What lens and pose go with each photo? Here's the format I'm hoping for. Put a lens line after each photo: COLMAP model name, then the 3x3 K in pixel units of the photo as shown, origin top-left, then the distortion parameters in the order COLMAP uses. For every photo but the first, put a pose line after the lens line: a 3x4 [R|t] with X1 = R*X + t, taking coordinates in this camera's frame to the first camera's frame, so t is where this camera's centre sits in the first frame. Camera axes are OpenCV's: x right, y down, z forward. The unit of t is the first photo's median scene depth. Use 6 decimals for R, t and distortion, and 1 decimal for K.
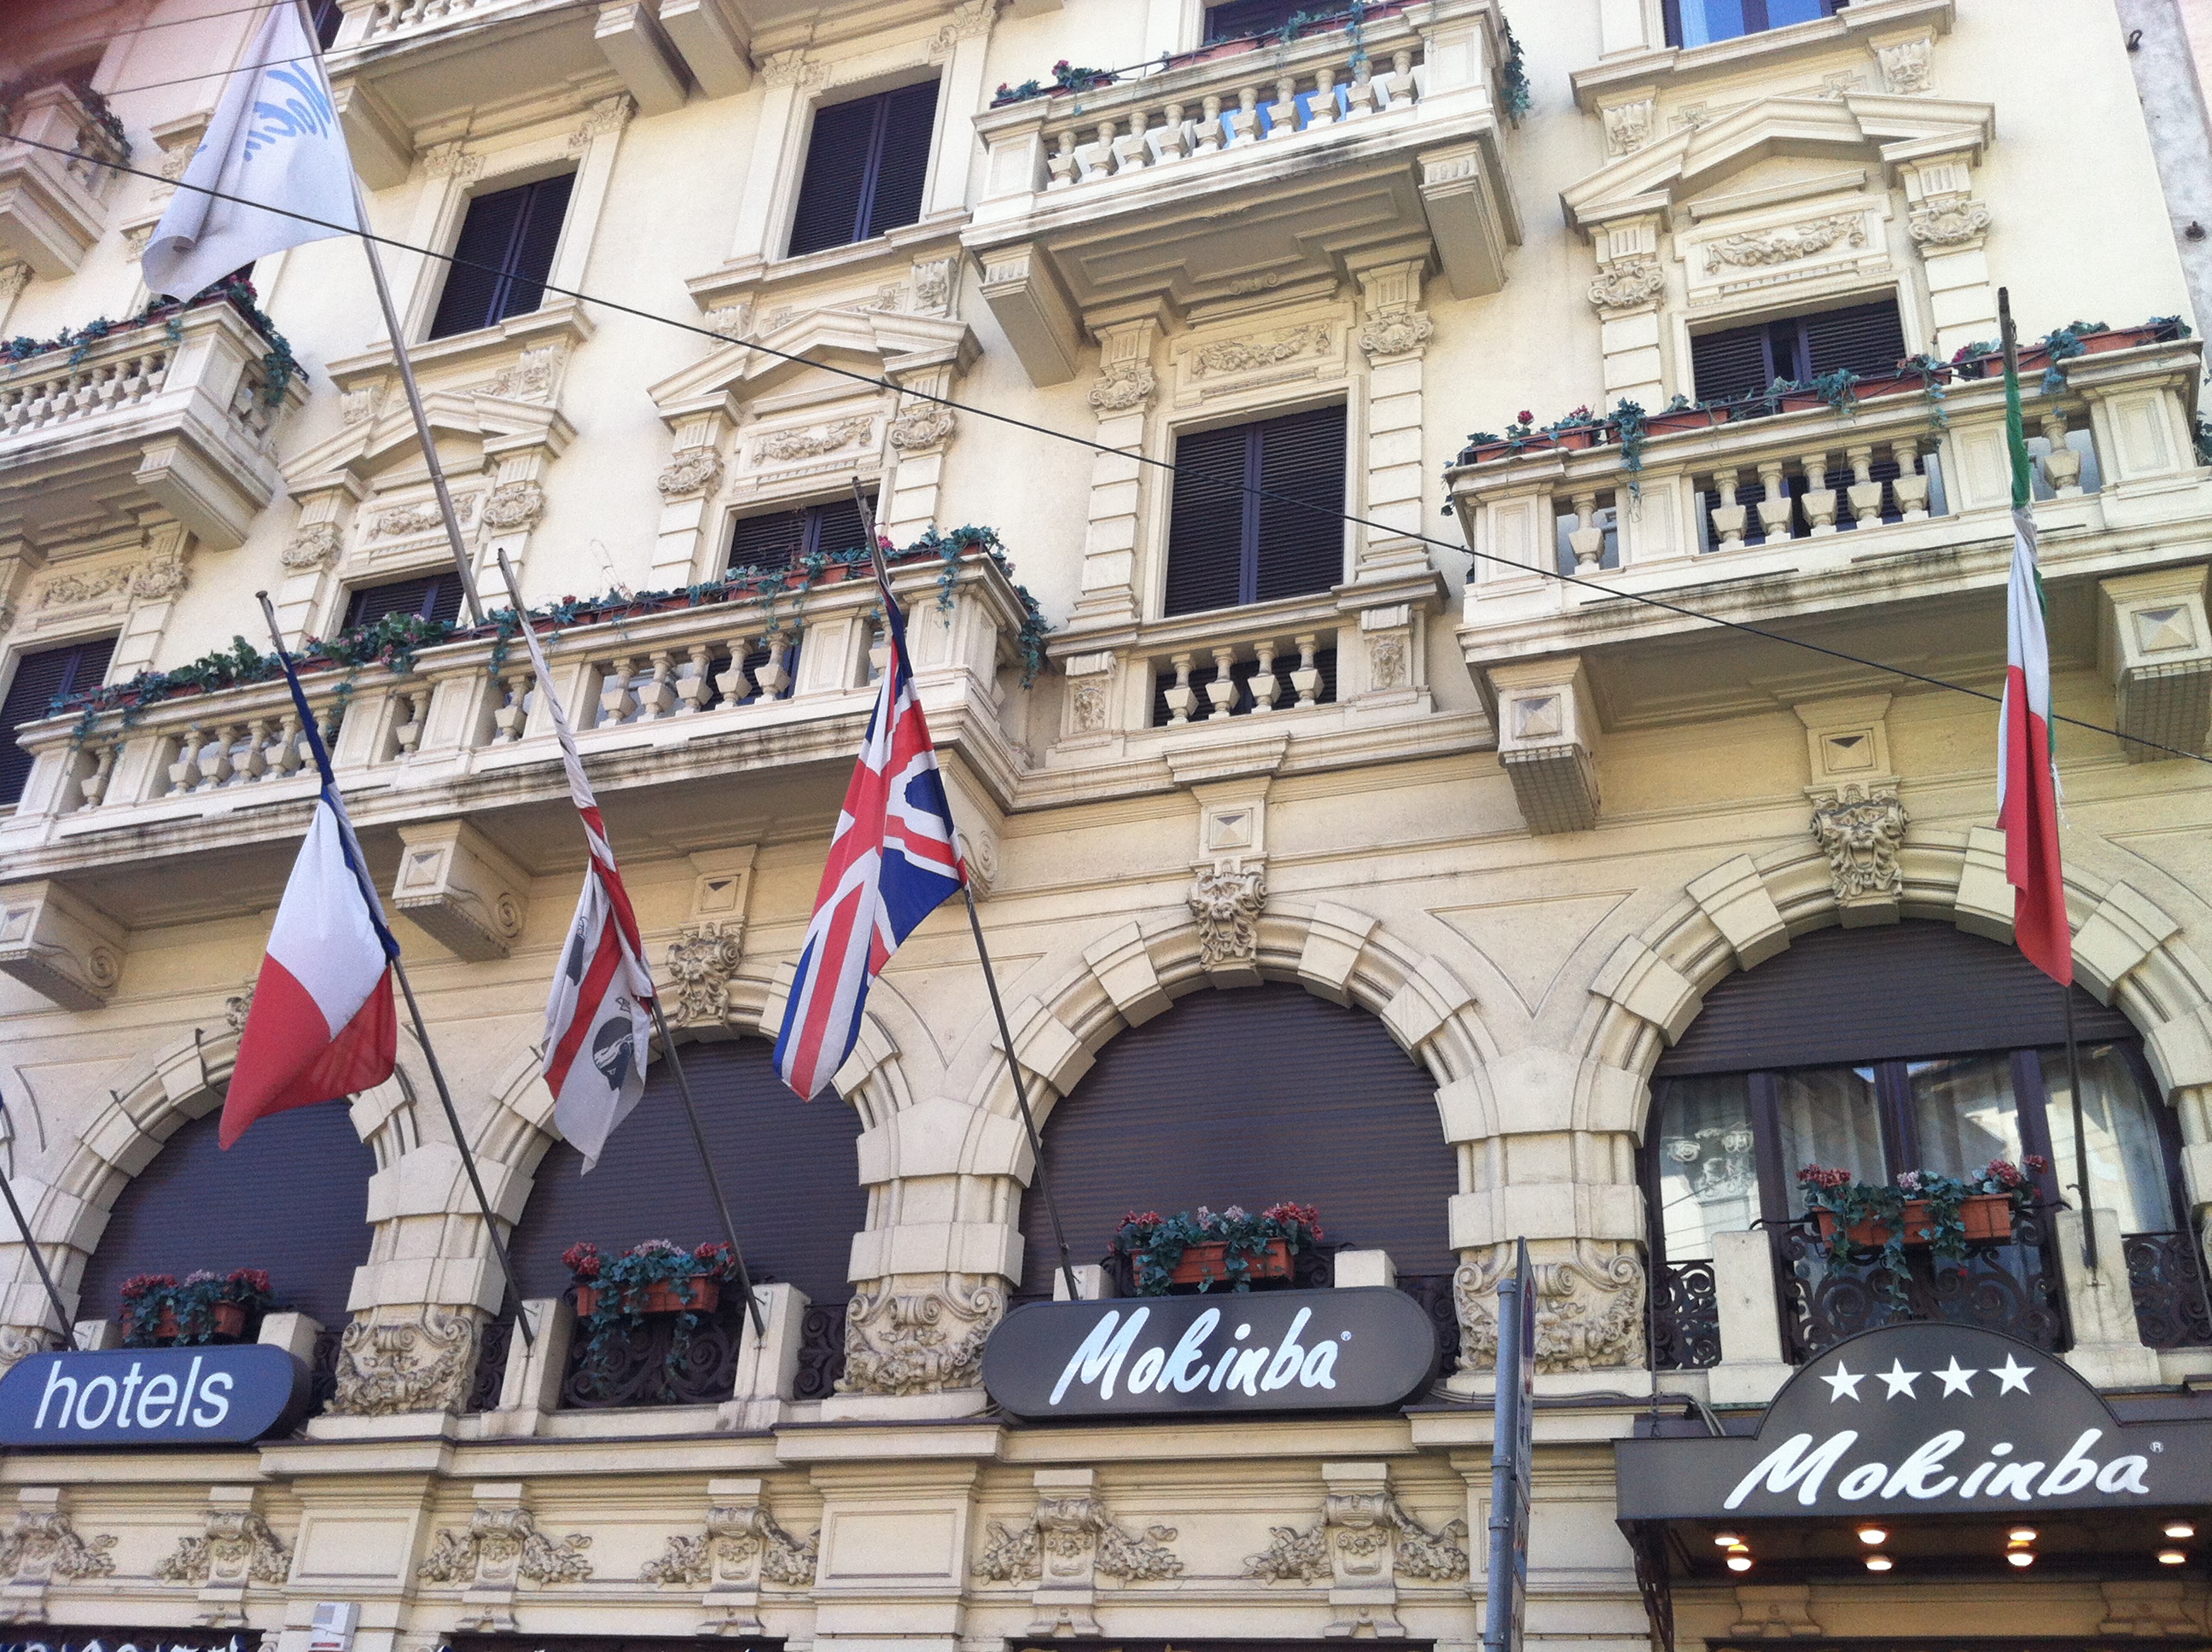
lens RADIAL K [[2209.1, 0, 1108.8], [0, 2209.1, 706.8], [0, 0, 1]] dist [0.075154, -0.232038]
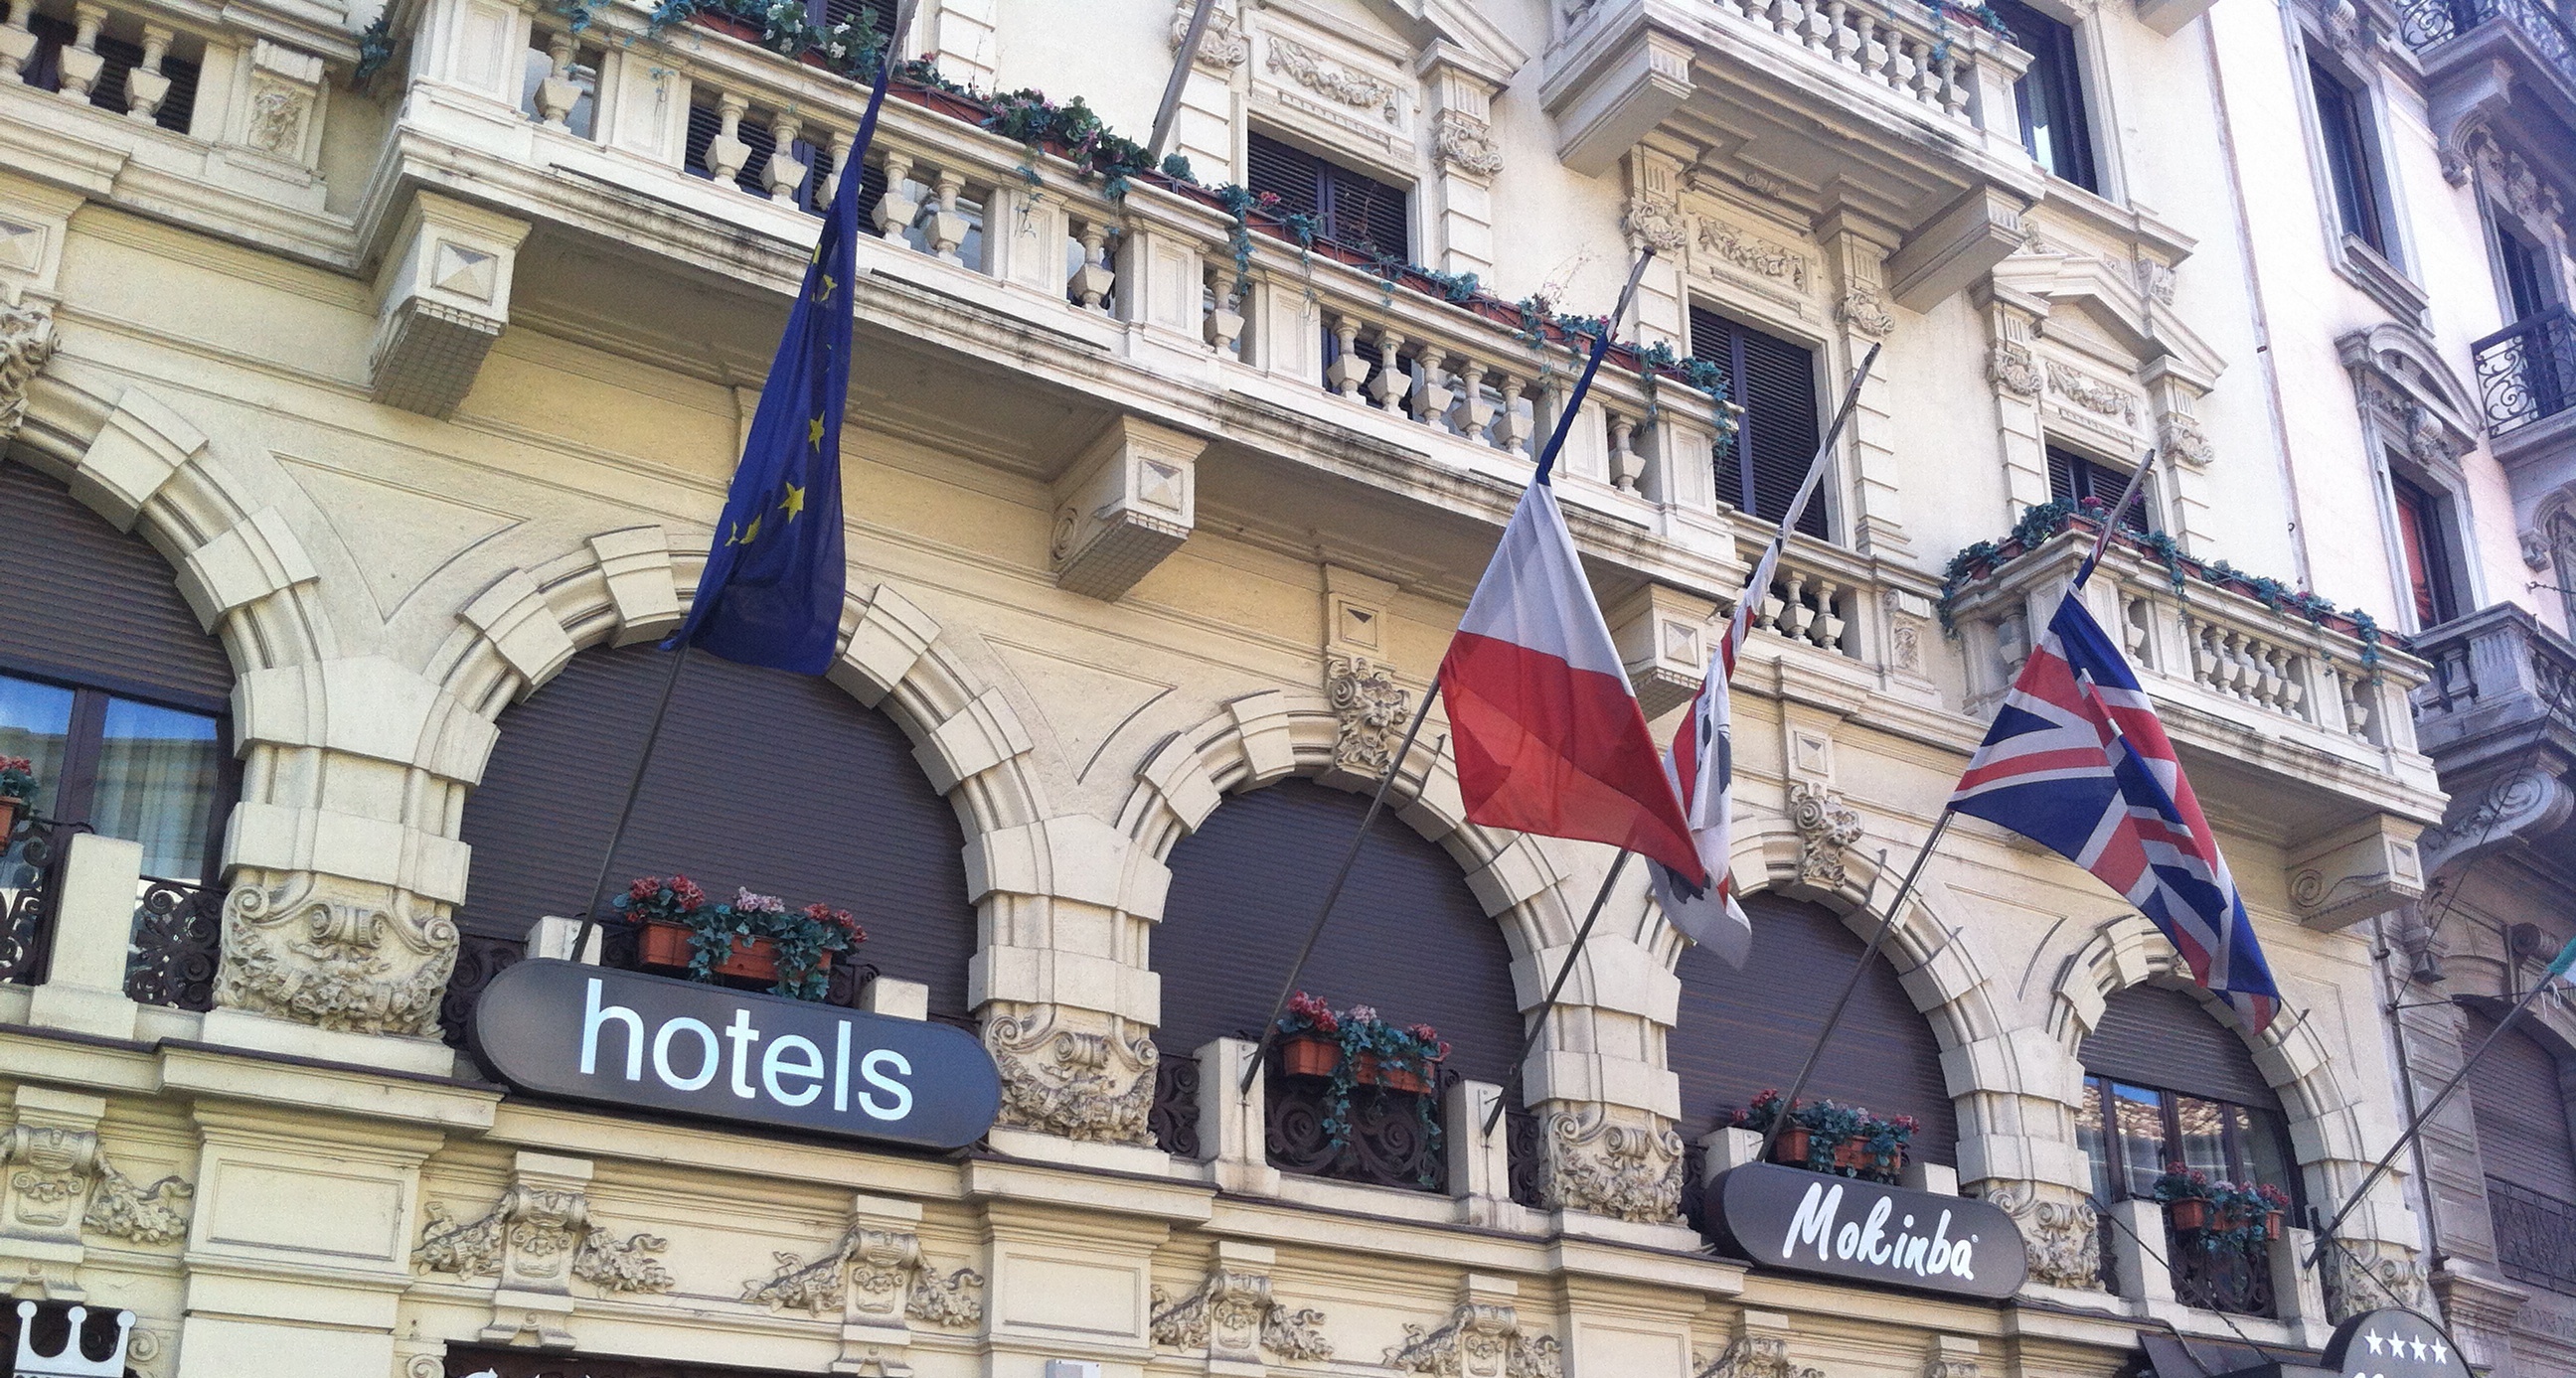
lens RADIAL K [[2473.9, 0, 1465.7], [0, 2473.9, 791.0], [0, 0, 1]] dist [0.020840, -0.032080]
pose [[0.573574, 0.249794, 0.780139, -1.001111], [-0.393522, 0.919302, -0.005027, 0.149458], [-0.718438, -0.304118, 0.625587, 0.365509]]
